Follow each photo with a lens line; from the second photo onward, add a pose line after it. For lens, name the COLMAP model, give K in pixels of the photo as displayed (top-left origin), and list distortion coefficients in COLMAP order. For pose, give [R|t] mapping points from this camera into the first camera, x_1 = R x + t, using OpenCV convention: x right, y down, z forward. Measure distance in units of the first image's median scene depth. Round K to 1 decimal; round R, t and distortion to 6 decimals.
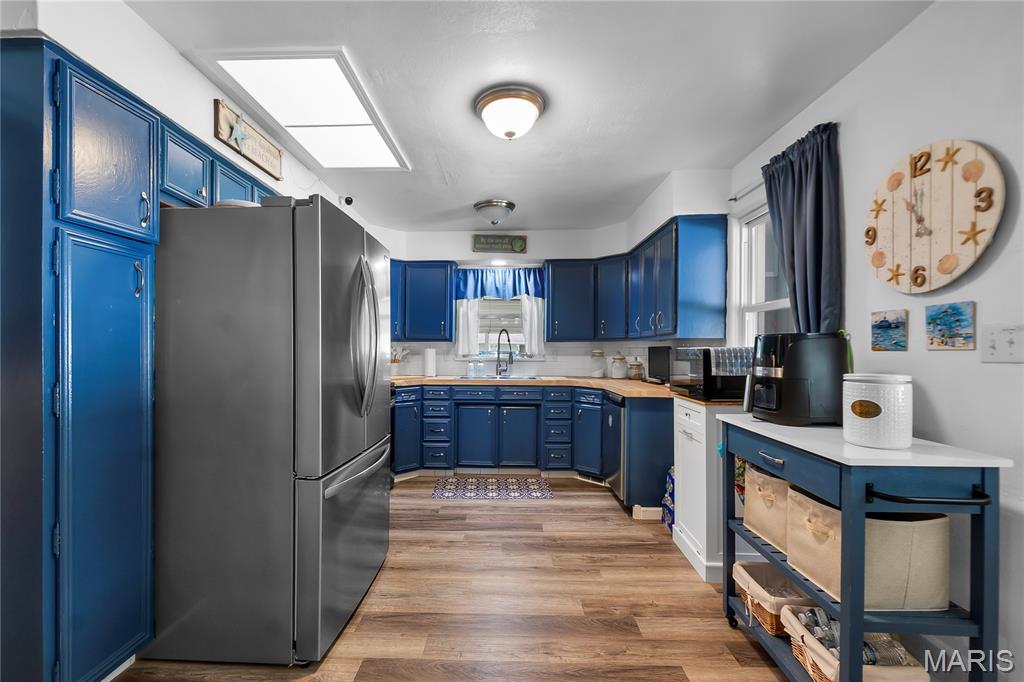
lens RADIAL K [[438.8, 0, 511.3], [0, 438.8, 348.0], [0, 0, 1]] dist [-0.000458, -0.000024]
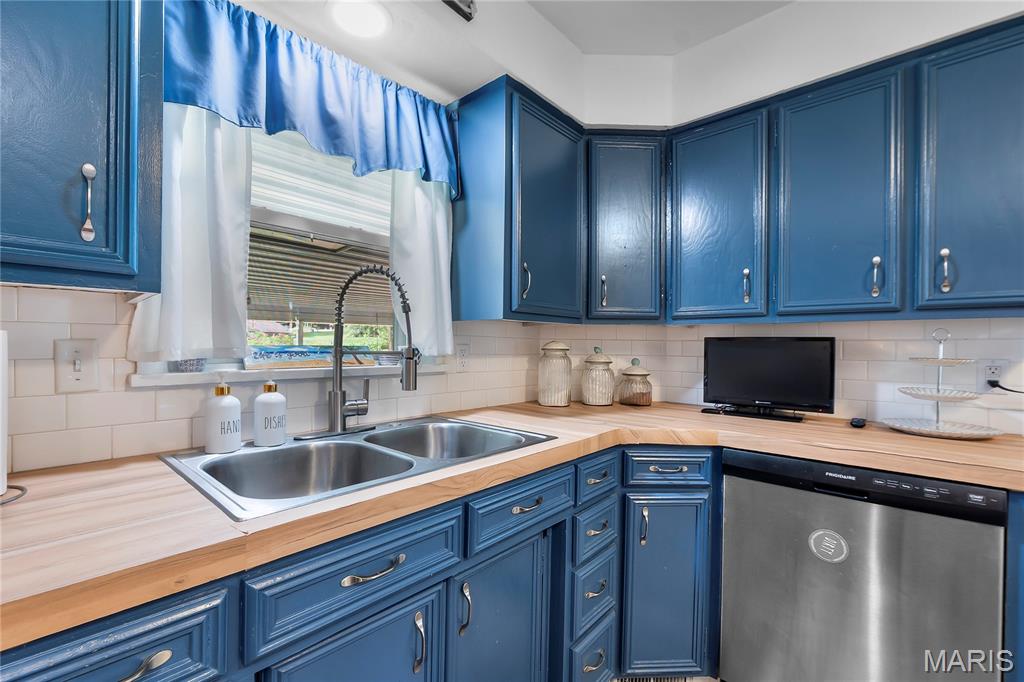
lens RADIAL K [[438.3, 0, 512.0], [0, 438.3, 341.0], [0, 0, 1]] dist [-0.001599, -0.000202]
pose [[0.669954, 0.010626, 0.742326, -0.162388], [-0.011873, 0.999923, -0.003599, 0.004264], [-0.742307, -0.006402, 0.670029, 0.734730]]
